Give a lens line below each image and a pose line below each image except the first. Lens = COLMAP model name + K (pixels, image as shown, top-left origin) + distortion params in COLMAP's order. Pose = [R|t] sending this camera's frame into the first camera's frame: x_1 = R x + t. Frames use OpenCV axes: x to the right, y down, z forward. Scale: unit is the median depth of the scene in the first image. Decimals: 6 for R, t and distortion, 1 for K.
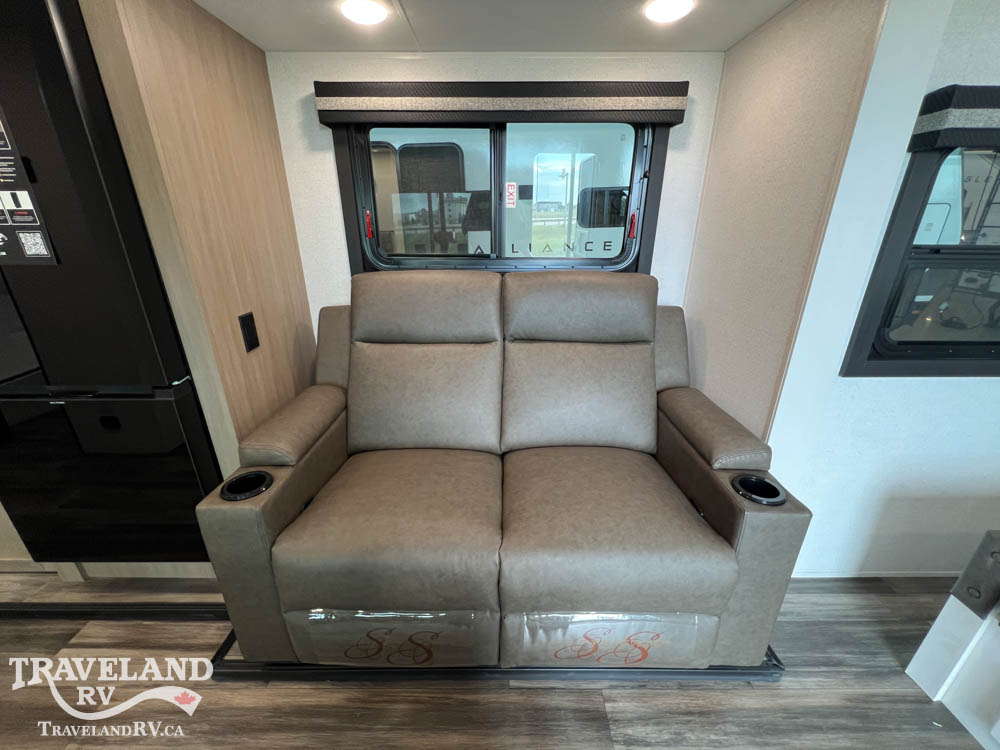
lens RADIAL K [[400.8, 0, 497.8], [0, 400.8, 374.1], [0, 0, 1]] dist [-0.001462, -0.000090]
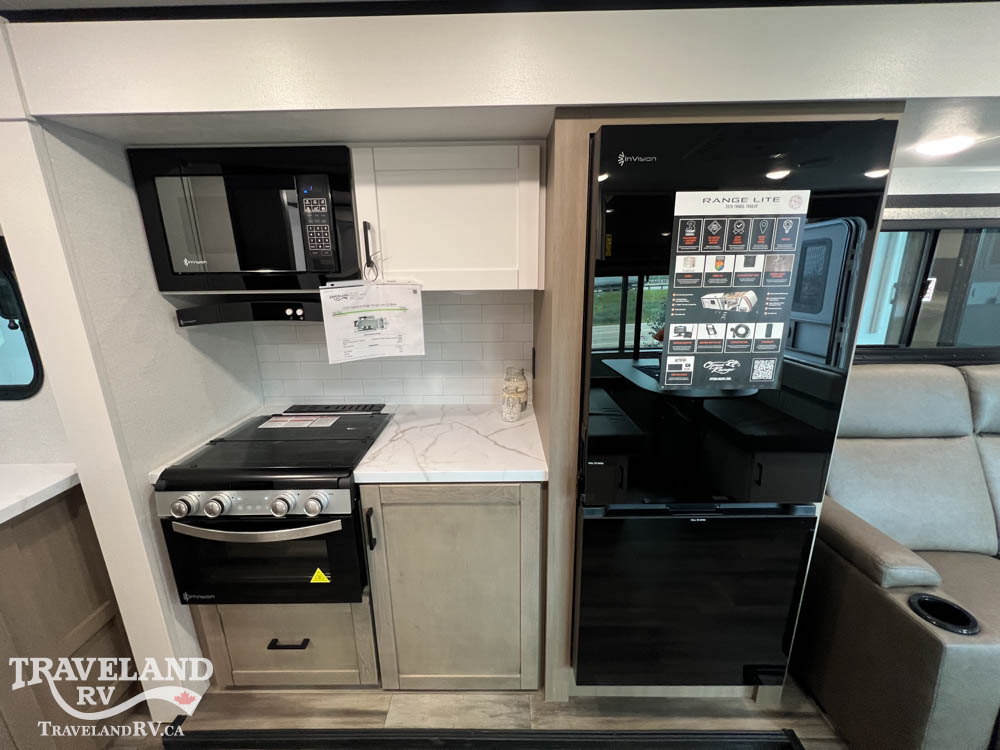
lens RADIAL K [[400.8, 0, 497.8], [0, 400.8, 374.1], [0, 0, 1]] dist [-0.001462, -0.000090]
pose [[0.999925, -0.008349, -0.008961, -1.248899], [0.007205, 0.992646, -0.120837, -0.132858], [0.009904, 0.120764, 0.992632, -0.017758]]
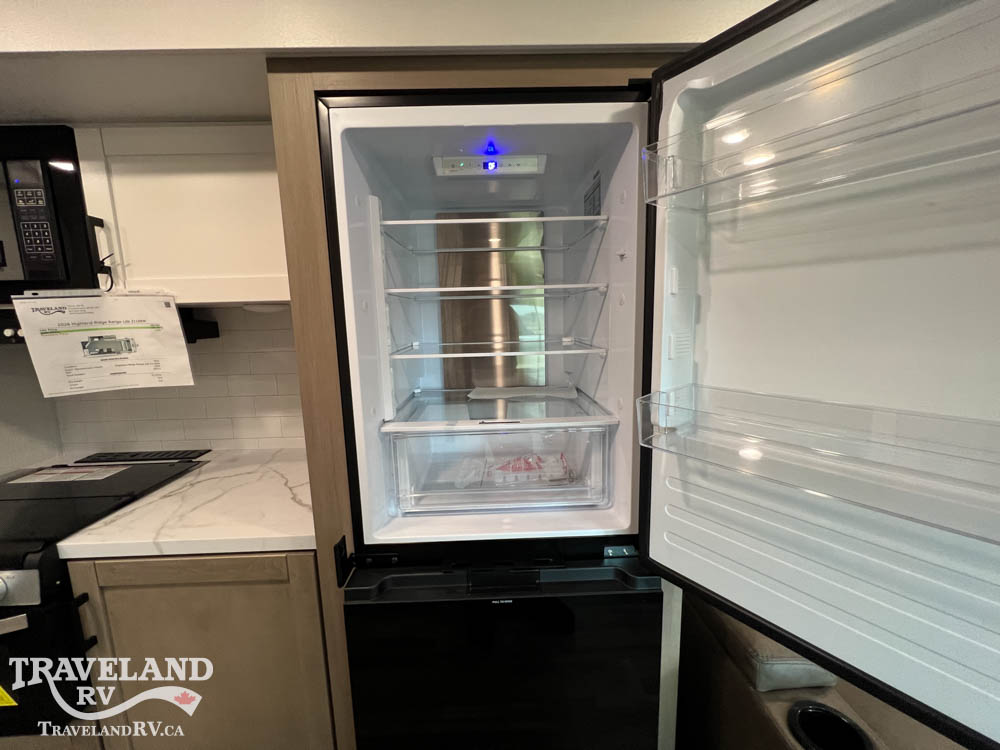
lens RADIAL K [[400.8, 0, 497.8], [0, 400.8, 374.1], [0, 0, 1]] dist [-0.001462, -0.000090]
pose [[0.999381, -0.024828, 0.024933, -0.907483], [0.029796, 0.974047, -0.224378, -0.129219], [-0.018715, 0.224982, 0.974183, 0.157014]]
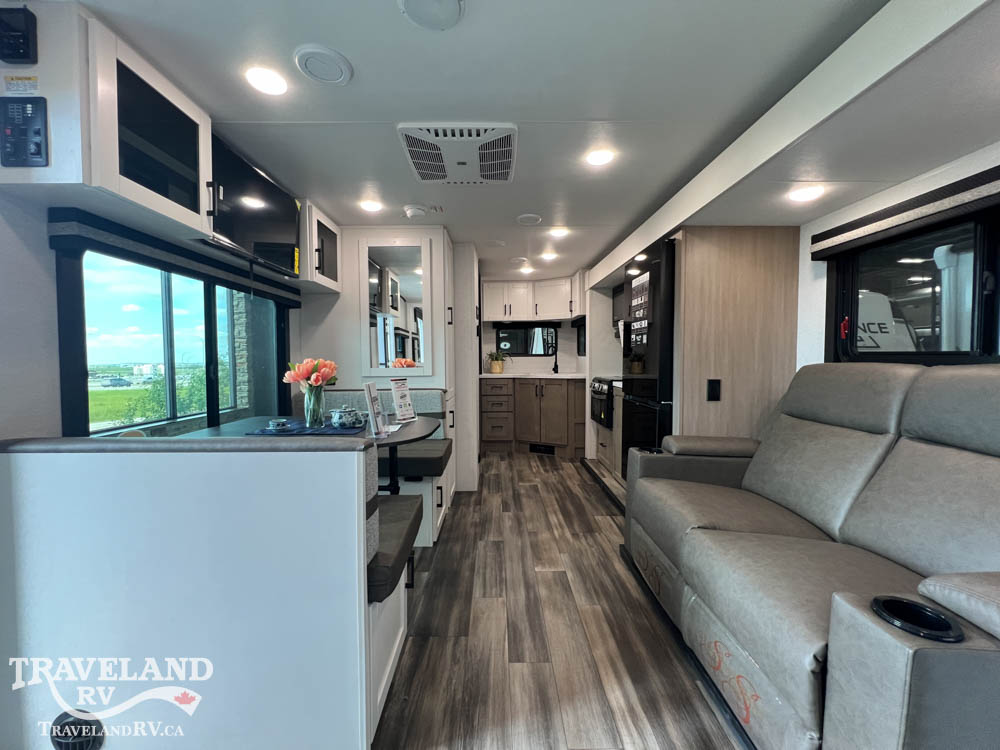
lens RADIAL K [[400.8, 0, 497.8], [0, 400.8, 374.1], [0, 0, 1]] dist [-0.001462, -0.000090]
pose [[0.005503, 0.043341, -0.999045, 0.997757], [-0.363623, 0.930755, 0.038375, 0.091160], [0.931530, 0.363065, 0.020881, 0.092495]]
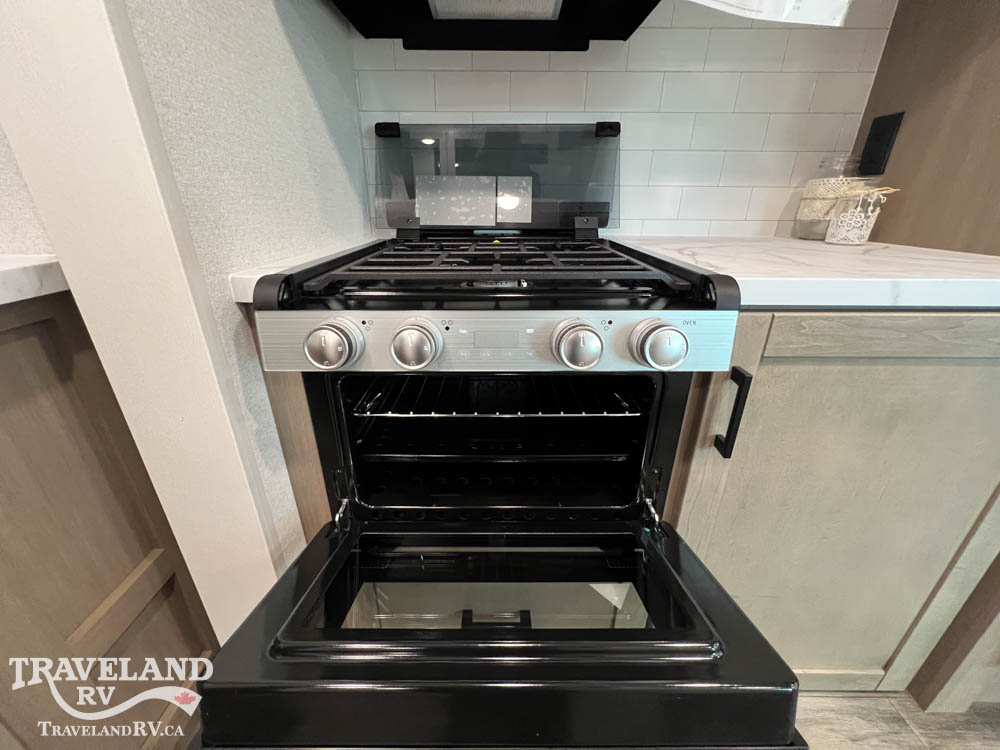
lens RADIAL K [[398.9, 0, 498.8], [0, 398.9, 370.8], [0, 0, 1]] dist [0.001168, 0.000166]
pose [[0.999961, 0.006771, -0.005658, -1.730633], [-0.006571, 0.999378, 0.034648, 0.029941], [0.005889, -0.034609, 0.999384, 0.462509]]
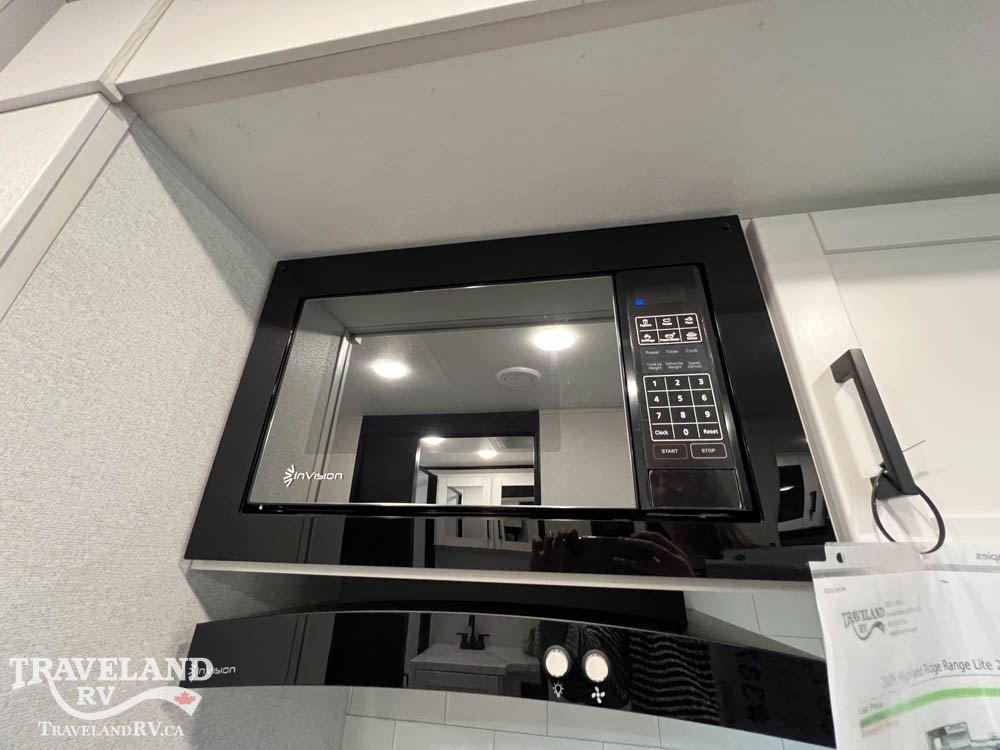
lens RADIAL K [[400.8, 0, 497.8], [0, 400.8, 374.1], [0, 0, 1]] dist [-0.001462, -0.000090]
pose [[0.984656, -0.042426, -0.169273, -1.680390], [-0.094298, 0.686829, -0.720676, -0.313080], [0.146837, 0.725580, 0.672289, 0.522388]]
